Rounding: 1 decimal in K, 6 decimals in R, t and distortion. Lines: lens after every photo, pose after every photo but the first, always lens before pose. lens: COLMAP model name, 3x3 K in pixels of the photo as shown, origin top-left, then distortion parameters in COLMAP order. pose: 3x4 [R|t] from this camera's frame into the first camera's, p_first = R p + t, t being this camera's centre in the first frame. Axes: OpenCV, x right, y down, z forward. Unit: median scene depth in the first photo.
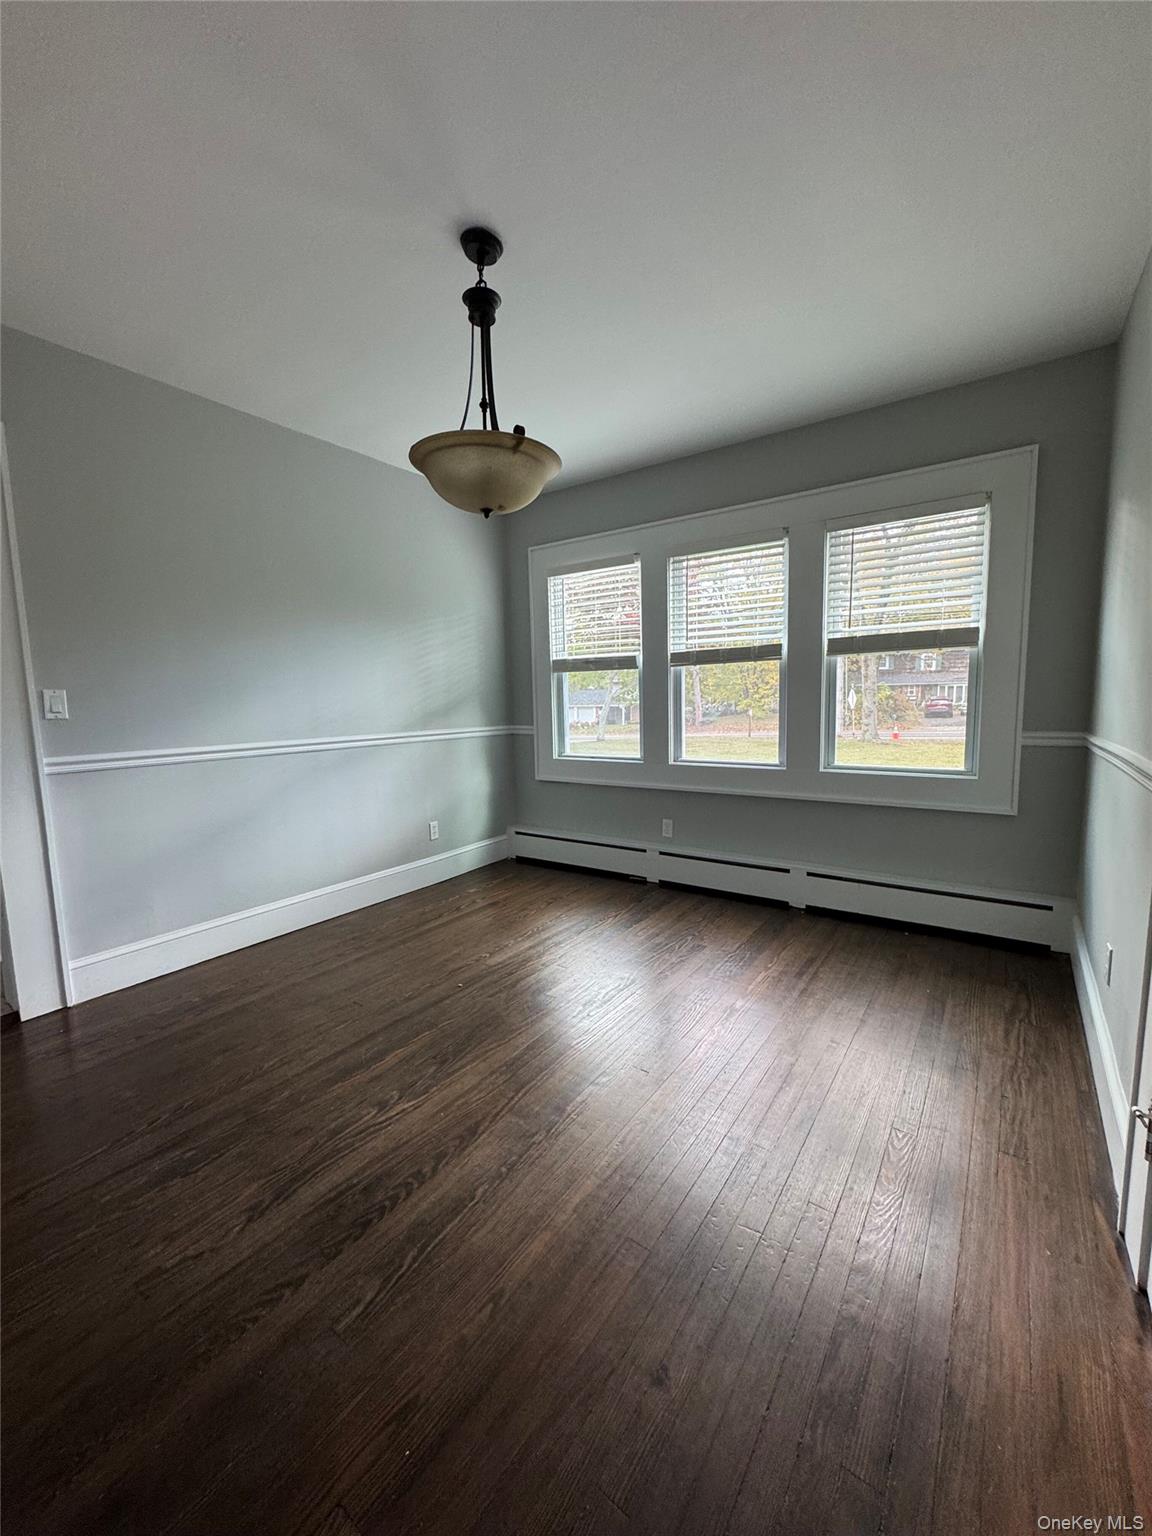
lens RADIAL K [[613.3, 0, 582.5], [0, 613.3, 774.2], [0, 0, 1]] dist [-0.003692, 0.000707]
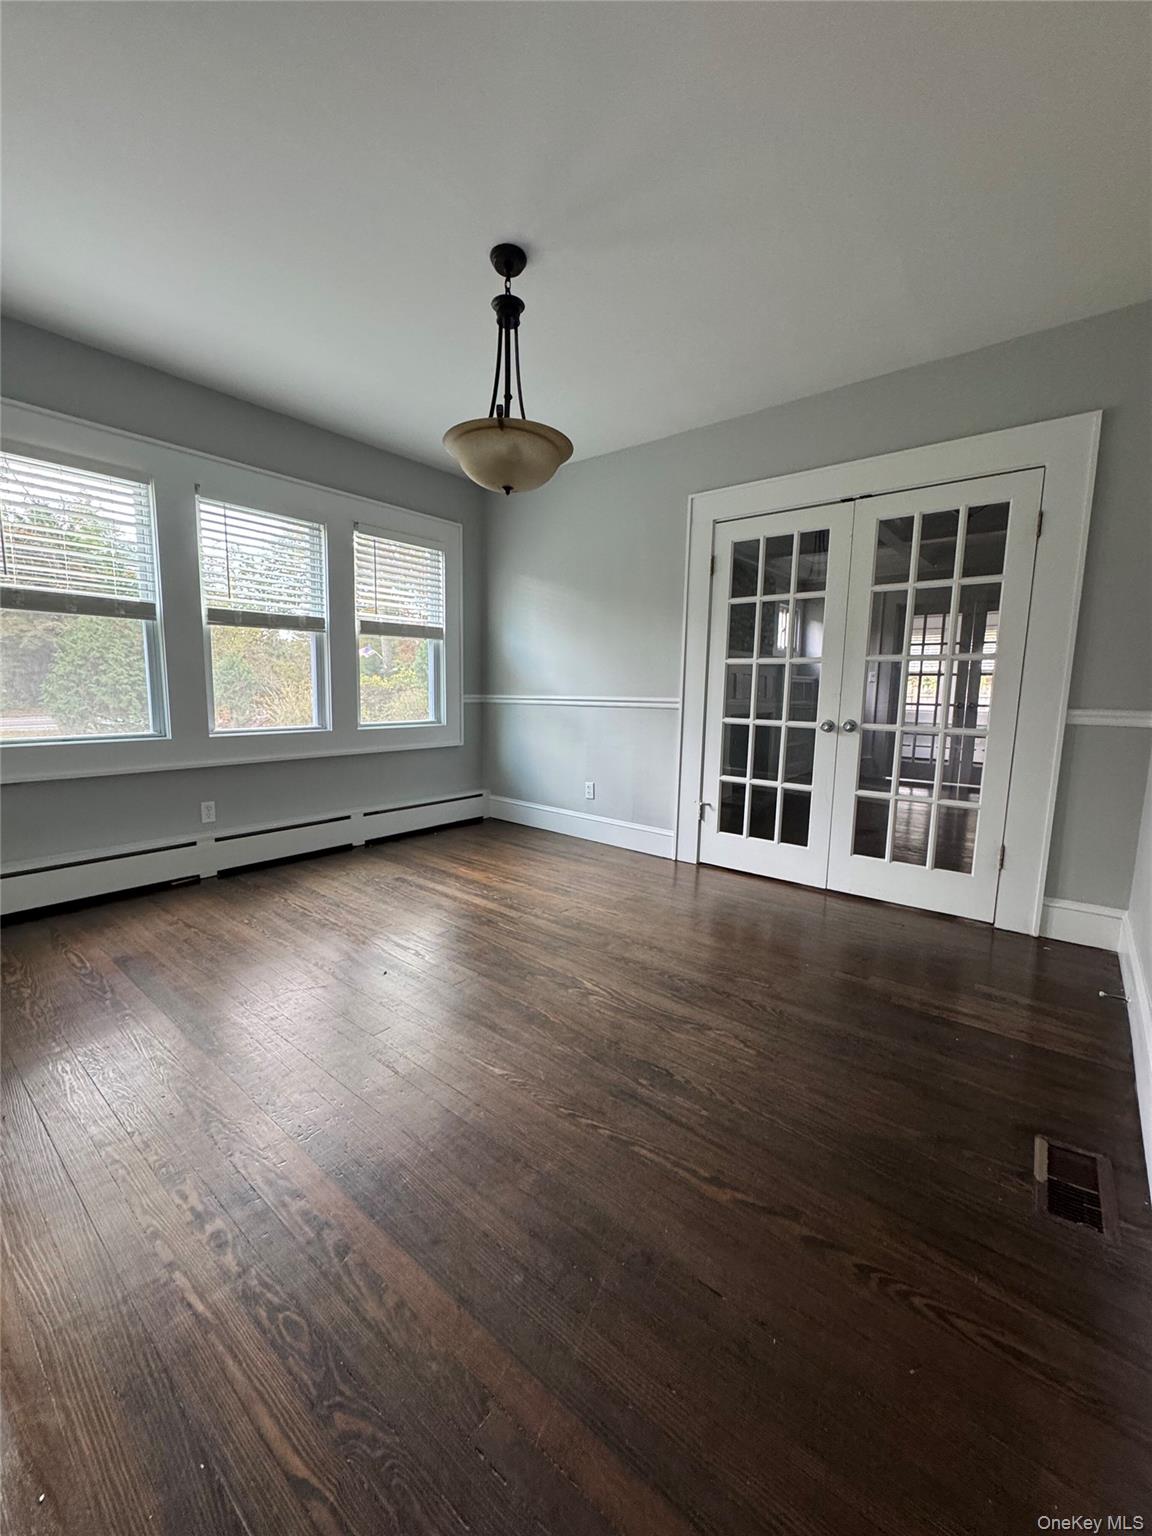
lens RADIAL K [[613.3, 0, 585.8], [0, 613.3, 767.0], [0, 0, 1]] dist [-0.003692, 0.000707]
pose [[0.057916, -0.113105, 0.991894, -0.834838], [0.096531, 0.989540, 0.107200, -0.018362], [-0.993643, 0.089540, 0.068229, 0.501377]]
